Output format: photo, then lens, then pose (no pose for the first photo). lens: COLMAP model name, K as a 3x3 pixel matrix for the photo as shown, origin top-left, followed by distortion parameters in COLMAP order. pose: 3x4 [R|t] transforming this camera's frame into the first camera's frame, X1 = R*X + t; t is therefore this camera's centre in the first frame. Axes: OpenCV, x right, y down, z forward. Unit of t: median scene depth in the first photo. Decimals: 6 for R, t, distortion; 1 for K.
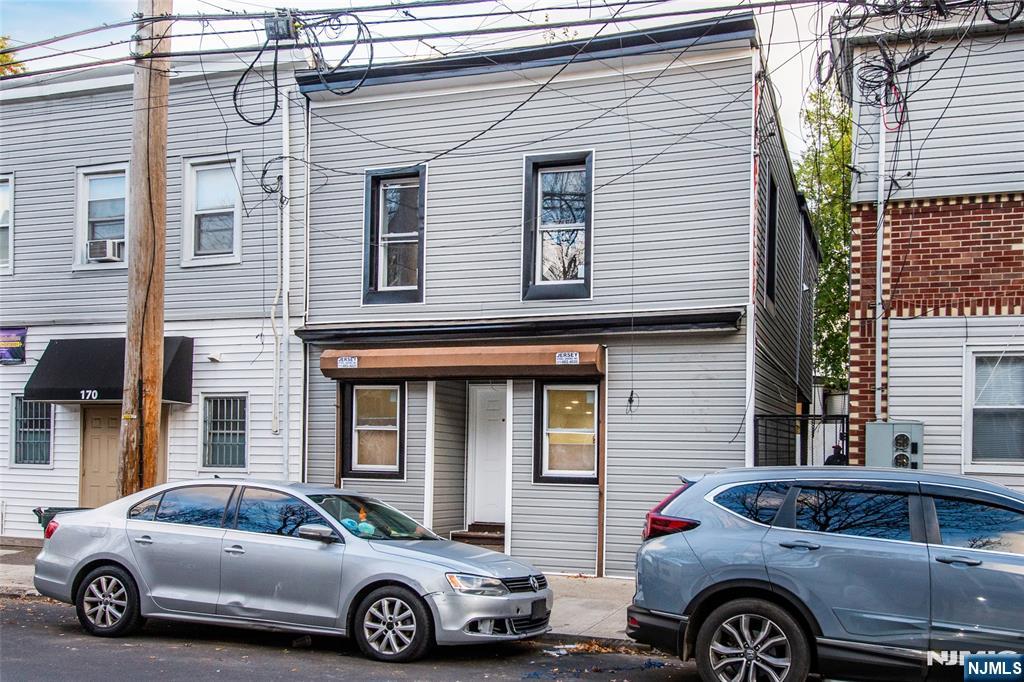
lens RADIAL K [[814.5, 0, 512.2], [0, 814.5, 340.9], [0, 0, 1]] dist [0.015181, 0.001208]
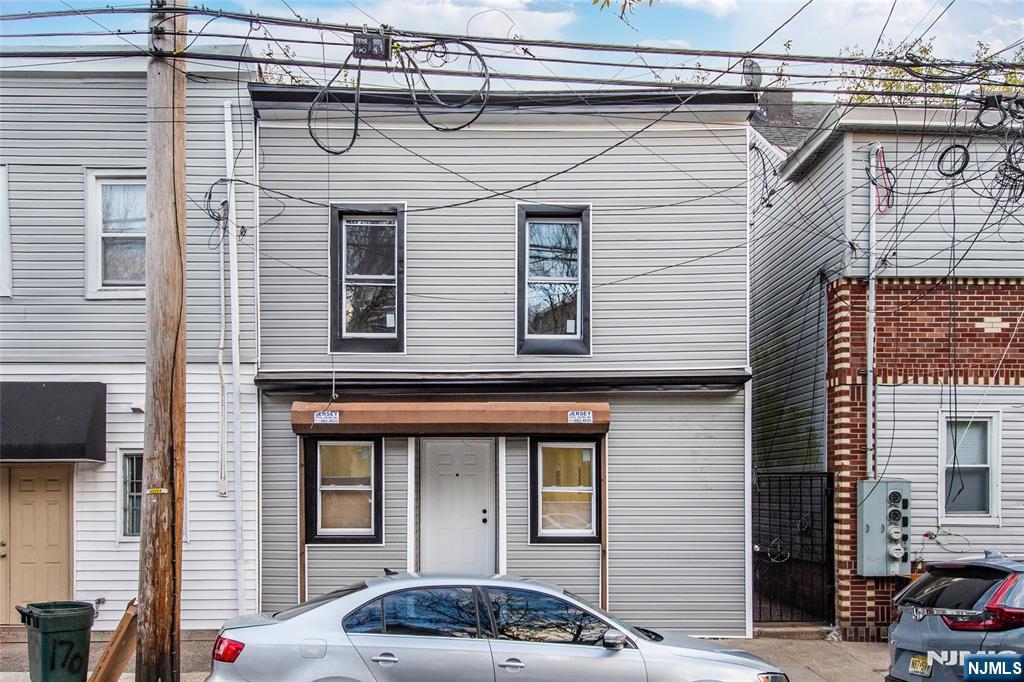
lens RADIAL K [[813.3, 0, 510.6], [0, 813.3, 388.2], [0, 0, 1]] dist [0.012391, 0.000598]
pose [[0.956676, 0.017014, 0.290658, -0.297338], [-0.021807, 0.999674, 0.013260, -0.024315], [-0.290338, -0.019024, 0.956735, 0.088070]]
